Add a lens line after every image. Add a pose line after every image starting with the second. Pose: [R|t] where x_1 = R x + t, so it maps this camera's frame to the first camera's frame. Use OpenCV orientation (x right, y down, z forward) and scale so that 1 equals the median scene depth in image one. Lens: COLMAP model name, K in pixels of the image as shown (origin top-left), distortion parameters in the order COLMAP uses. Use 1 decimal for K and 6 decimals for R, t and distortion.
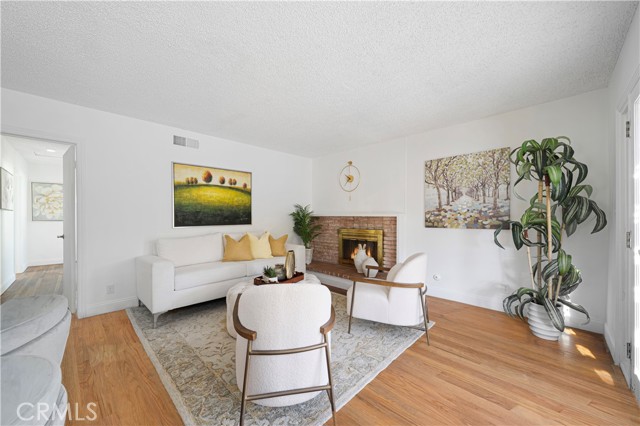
lens RADIAL K [[239.6, 0, 320.8], [0, 239.6, 217.3], [0, 0, 1]] dist [-0.003976, 0.000232]
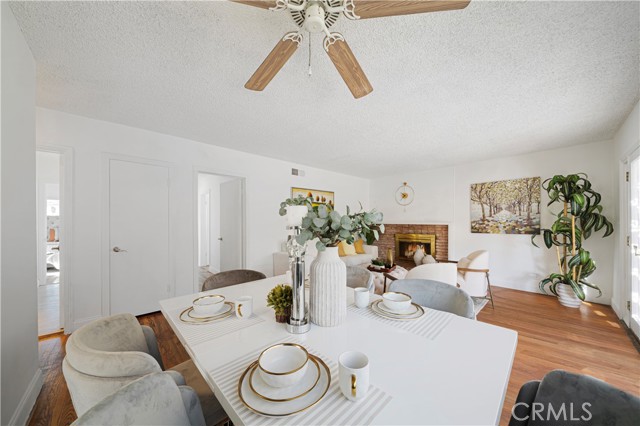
lens RADIAL K [[220.4, 0, 320.2], [0, 220.4, 221.9], [0, 0, 1]] dist [-0.001087, -0.000572]
pose [[0.999124, -0.000850, -0.041845, -0.422598], [0.000774, 0.999998, -0.001829, -0.020699], [0.041847, 0.001795, 0.999122, -0.331493]]
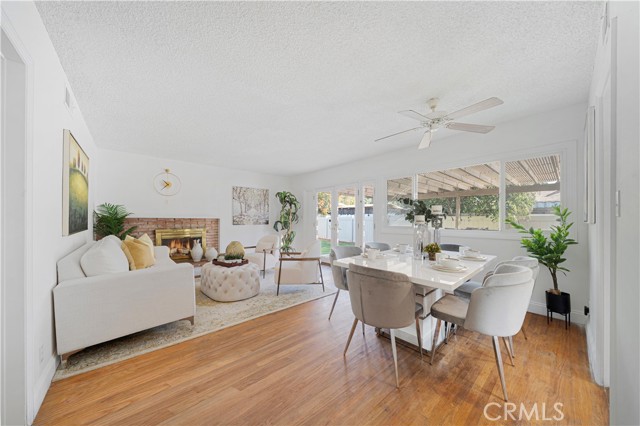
lens RADIAL K [[220.4, 0, 317.4], [0, 220.4, 217.1], [0, 0, 1]] dist [-0.001087, -0.000572]
pose [[0.072313, 0.008586, 0.997345, -1.234040], [-0.001841, 0.999962, -0.008475, -0.002140], [-0.997380, -0.001223, 0.072326, 0.324778]]
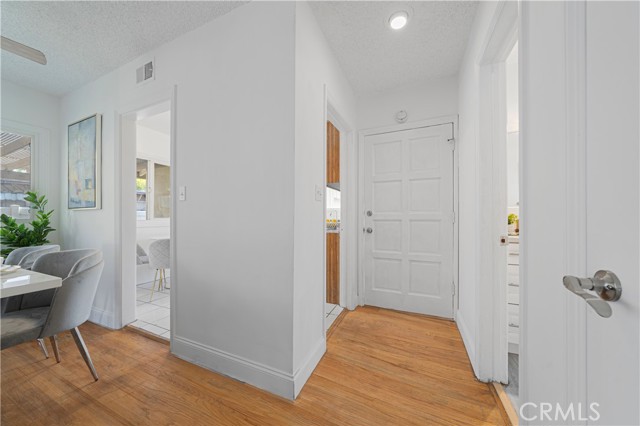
lens RADIAL K [[220.4, 0, 316.0], [0, 220.4, 216.8], [0, 0, 1]] dist [-0.001087, -0.000572]
pose [[-0.940452, 0.004072, -0.339901, -1.028465], [0.004498, 0.999990, -0.000465, 0.035744], [0.339896, -0.001966, -0.940461, 0.548141]]
